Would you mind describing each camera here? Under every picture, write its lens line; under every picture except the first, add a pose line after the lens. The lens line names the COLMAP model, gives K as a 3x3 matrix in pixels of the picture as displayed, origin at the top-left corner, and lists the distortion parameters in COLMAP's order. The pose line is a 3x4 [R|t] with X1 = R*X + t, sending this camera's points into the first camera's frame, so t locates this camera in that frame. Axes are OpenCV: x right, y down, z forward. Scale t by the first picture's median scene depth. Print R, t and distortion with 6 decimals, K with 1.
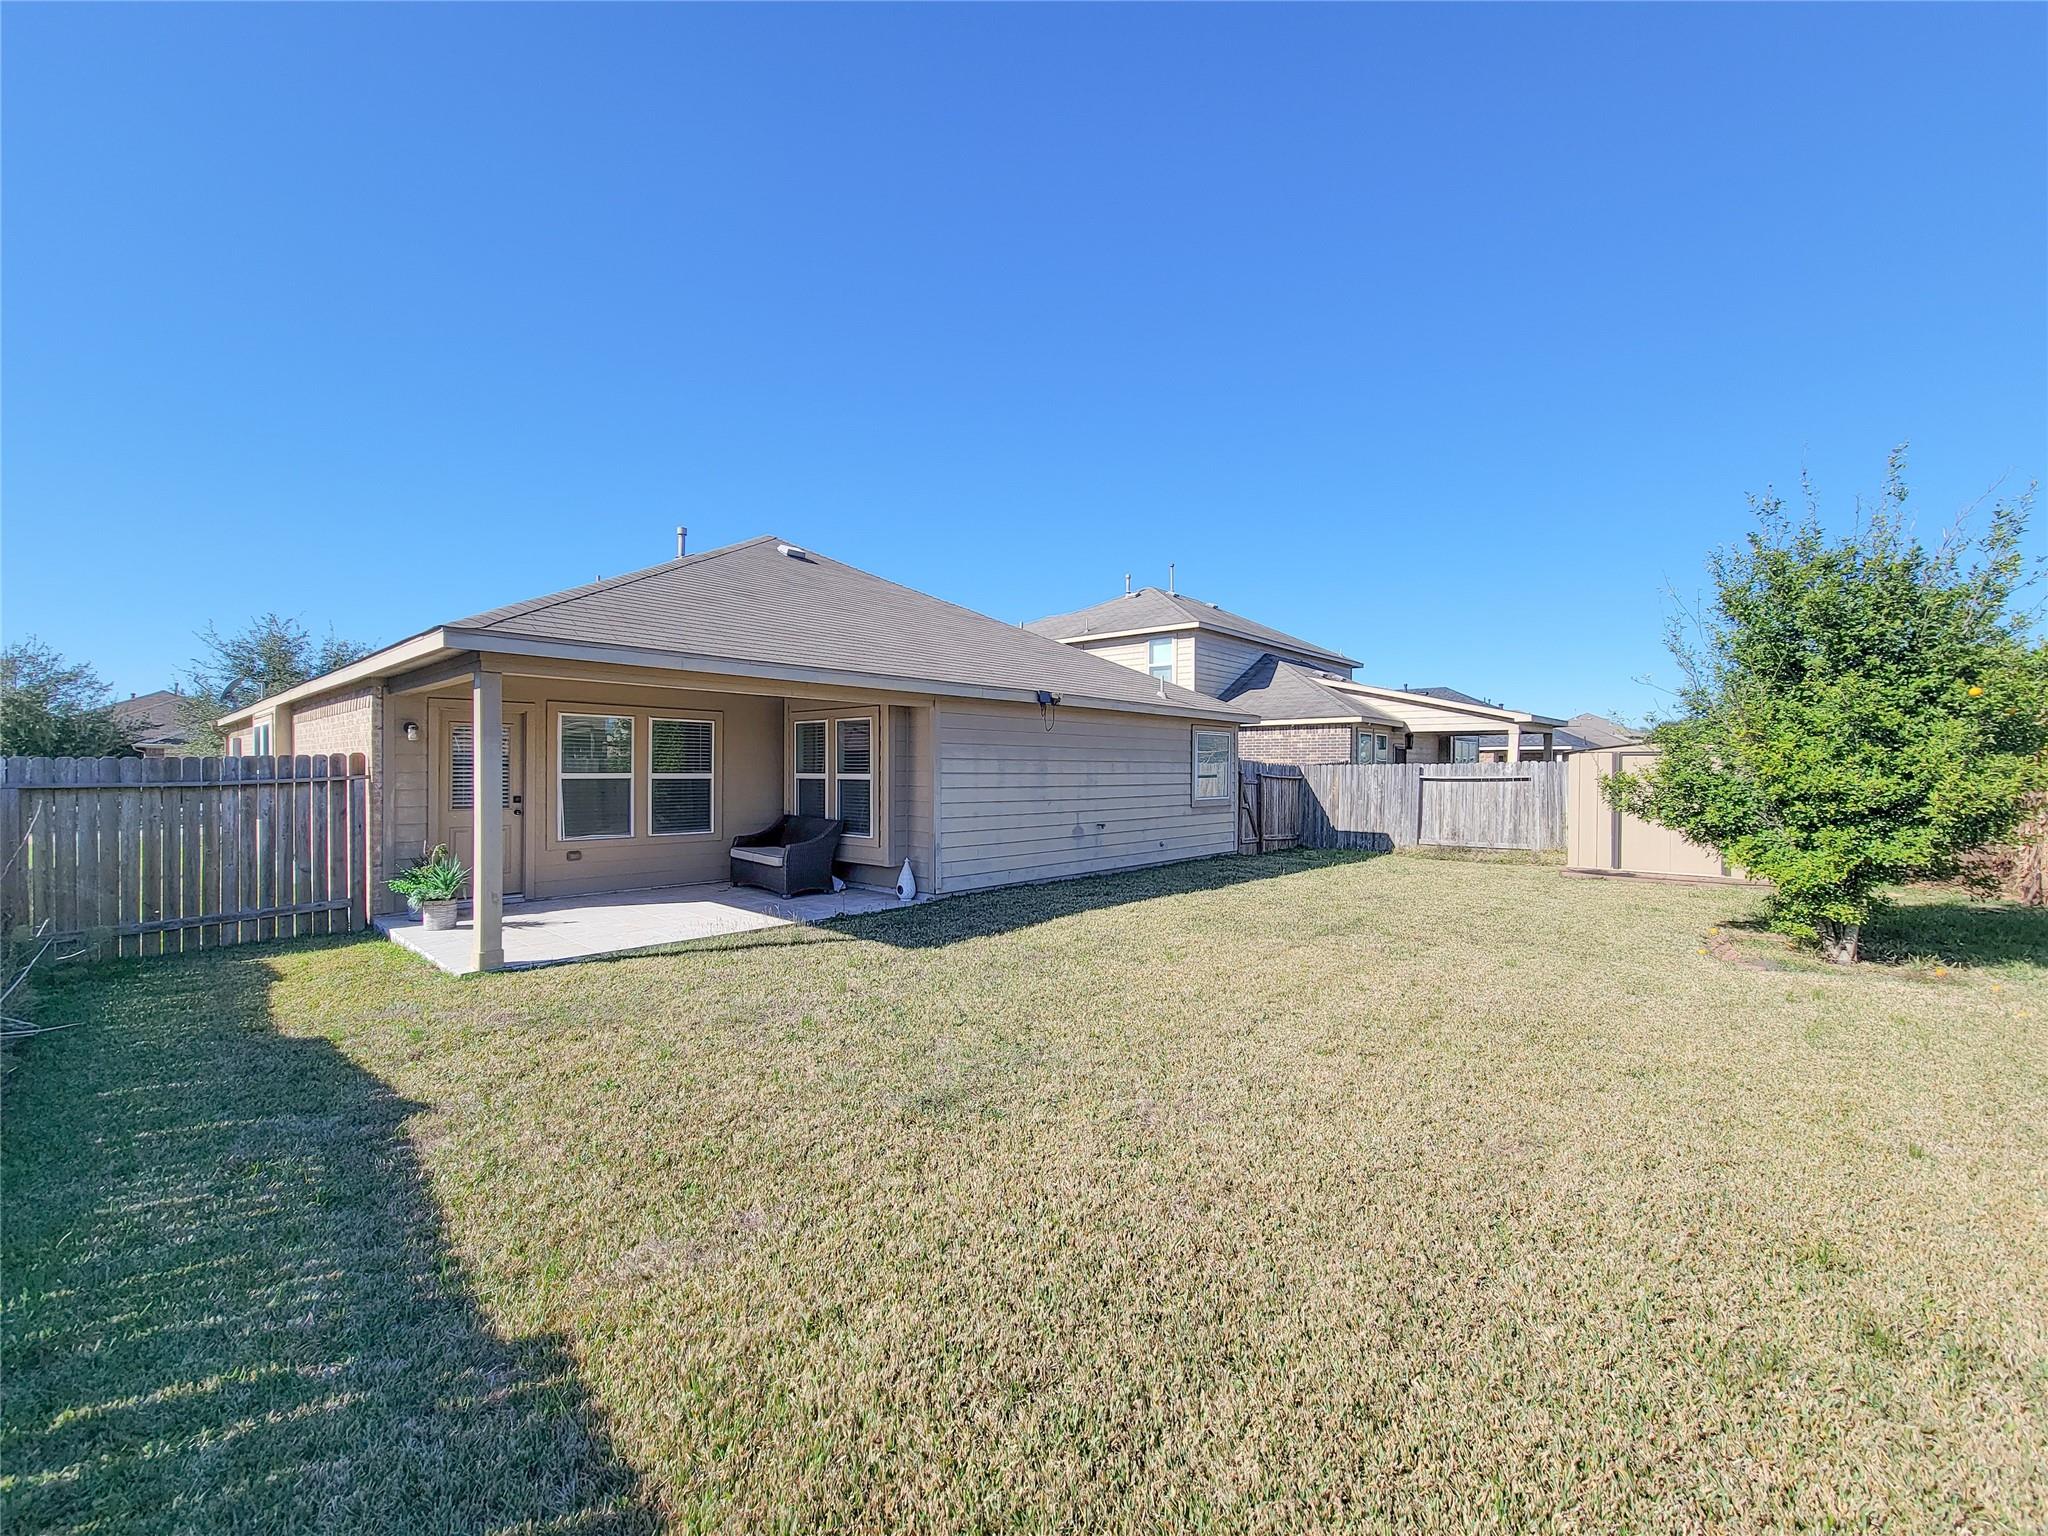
lens RADIAL K [[843.4, 0, 1026.4], [0, 843.4, 768.8], [0, 0, 1]] dist [0.007517, -0.005016]
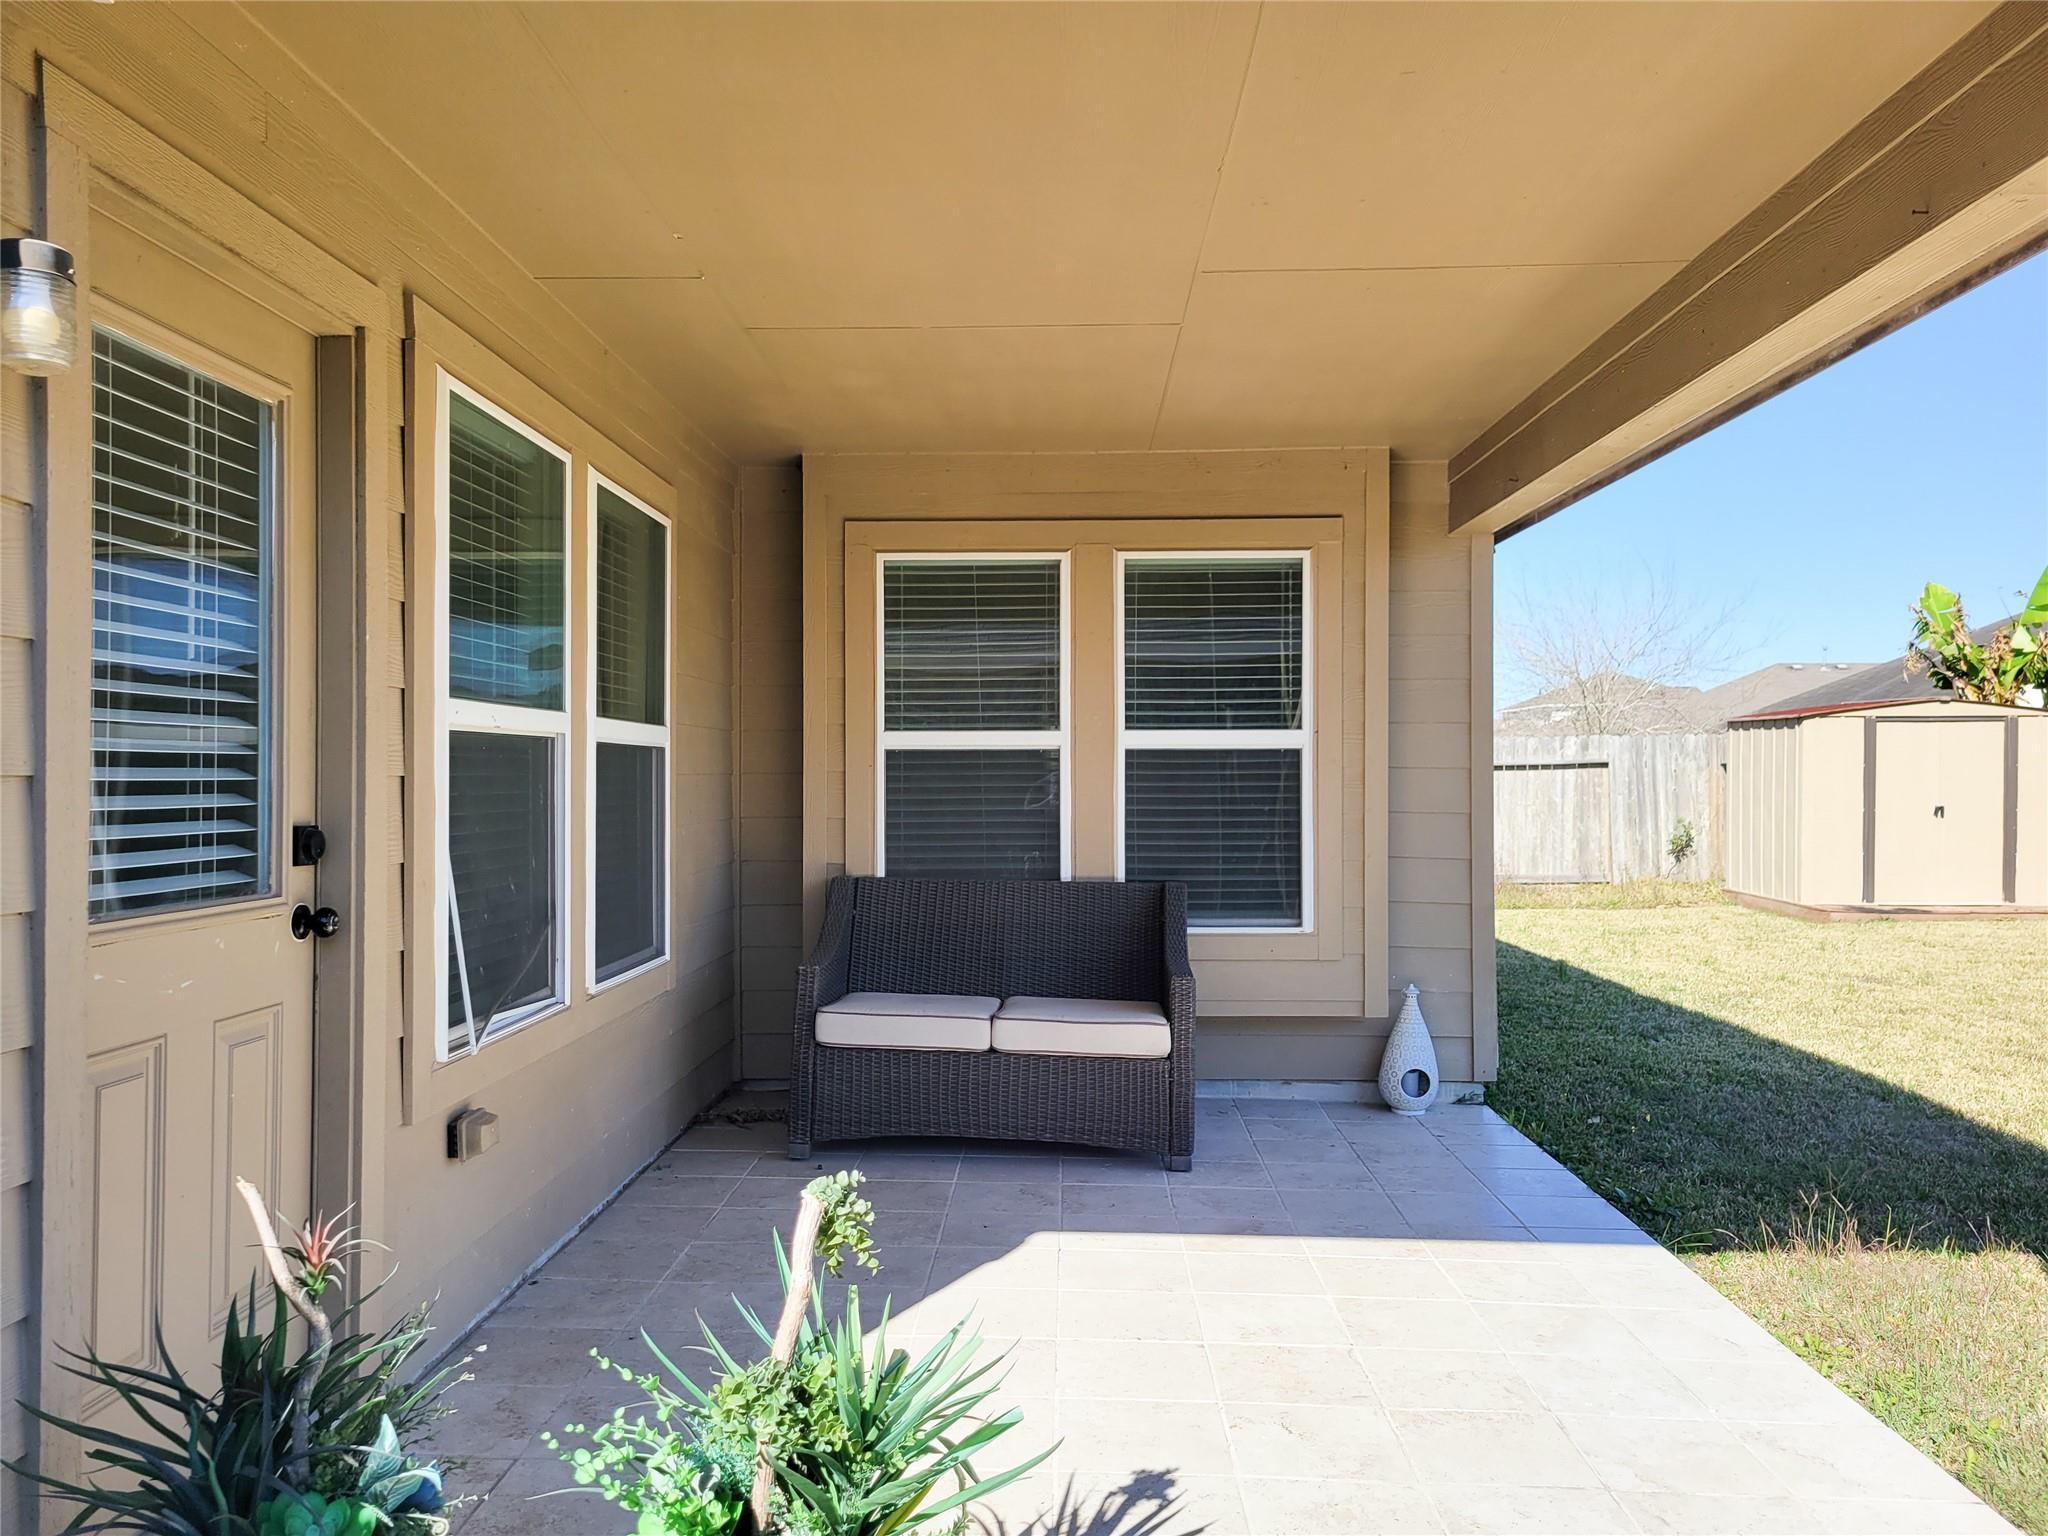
lens RADIAL K [[1562.3, 0, 1023.7], [0, 1562.3, 766.6], [0, 0, 1]] dist [0.035581, 0.000384]
pose [[0.761339, -0.000818, 0.648353, -0.606956], [0.000219, 0.999999, 0.001005, 0.017574], [-0.648353, -0.000623, 0.761339, 0.581905]]
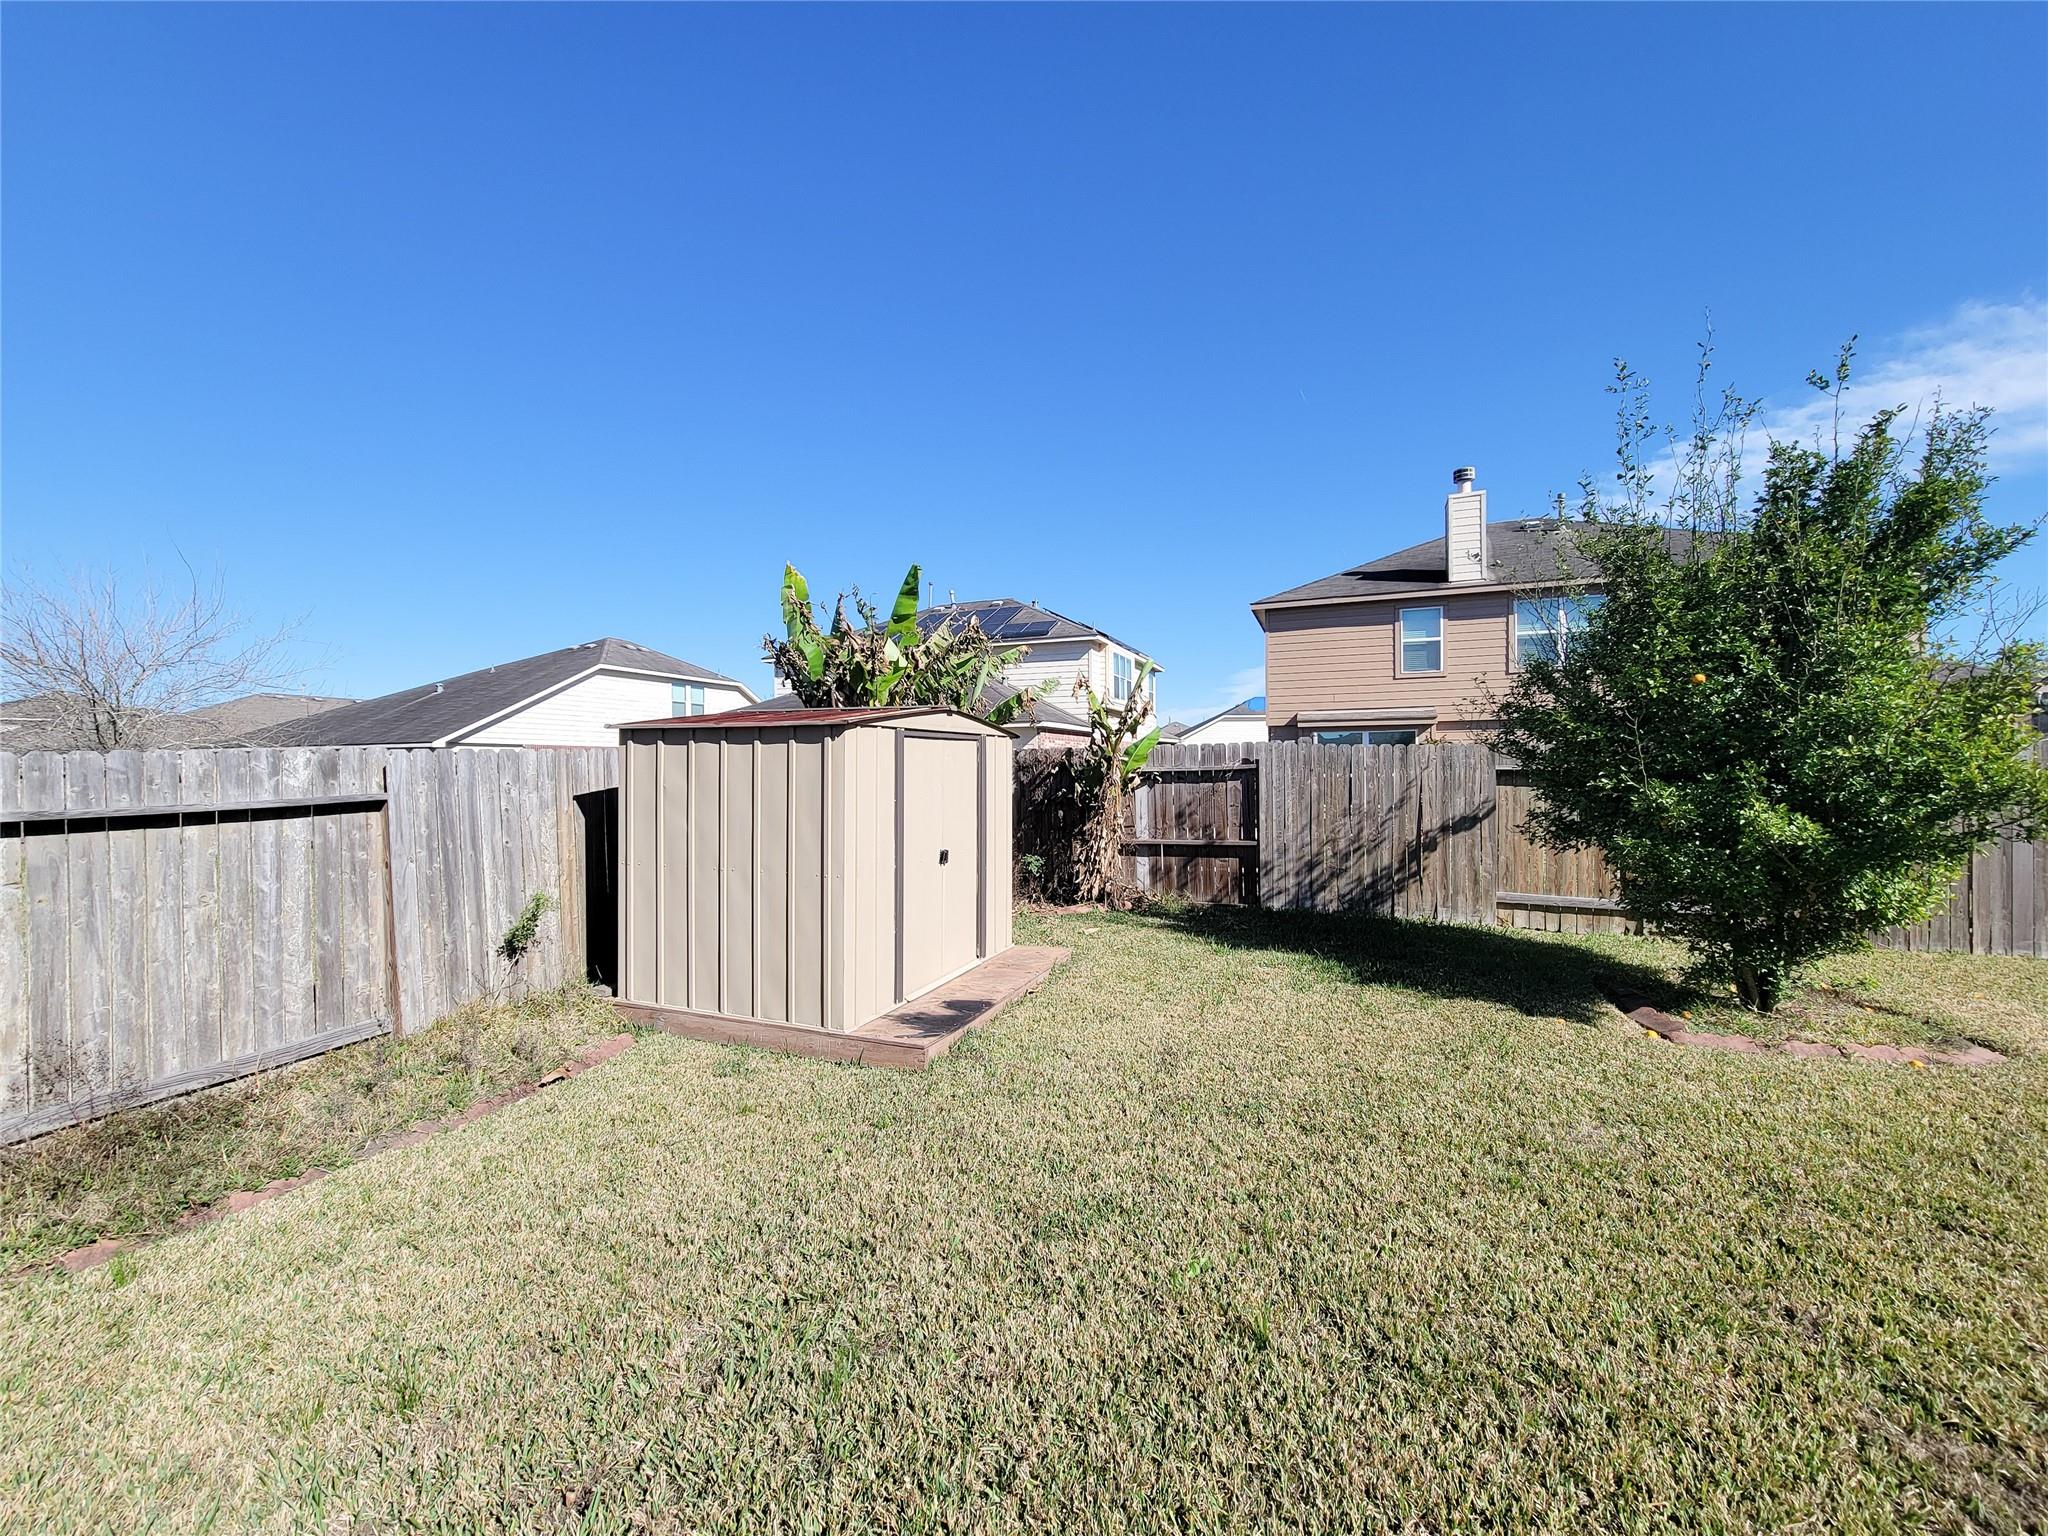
lens RADIAL K [[843.4, 0, 1028.8], [0, 843.4, 770.5], [0, 0, 1]] dist [0.007517, -0.005016]
pose [[-0.343440, -0.005103, 0.939161, 0.315051], [0.003668, 0.999970, 0.006775, -0.001764], [-0.939167, 0.005772, -0.343411, 1.223199]]
